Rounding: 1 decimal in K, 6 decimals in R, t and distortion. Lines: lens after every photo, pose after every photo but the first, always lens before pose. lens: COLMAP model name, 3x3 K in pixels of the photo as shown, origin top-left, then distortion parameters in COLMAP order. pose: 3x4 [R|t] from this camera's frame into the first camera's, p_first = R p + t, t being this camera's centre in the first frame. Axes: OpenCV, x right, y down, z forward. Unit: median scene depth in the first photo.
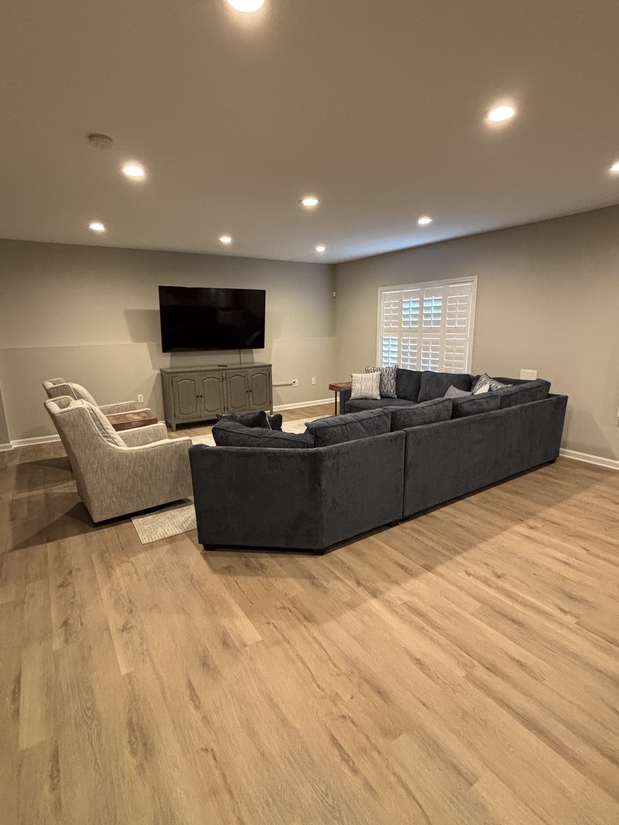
lens RADIAL K [[411.5, 0, 309.5], [0, 411.5, 412.5], [0, 0, 1]] dist [-0.004009, -0.000472]
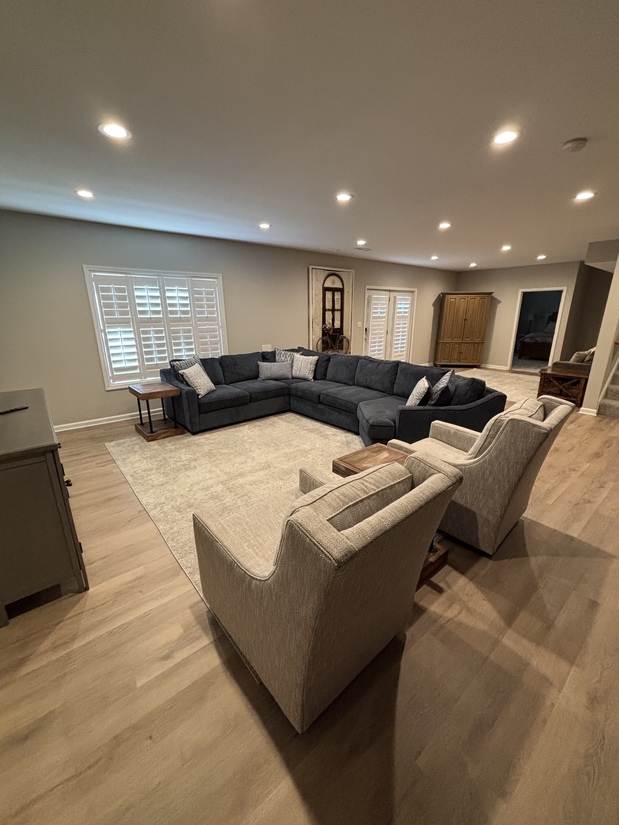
lens RADIAL K [[330.1, 0, 309.5], [0, 330.1, 412.5], [0, 0, 1]] dist [0.001243, 0.000173]
pose [[-0.097465, -0.273118, 0.957030, -0.721377], [0.210688, 0.934152, 0.288046, -0.182034], [-0.972683, 0.229709, -0.033504, 0.909980]]
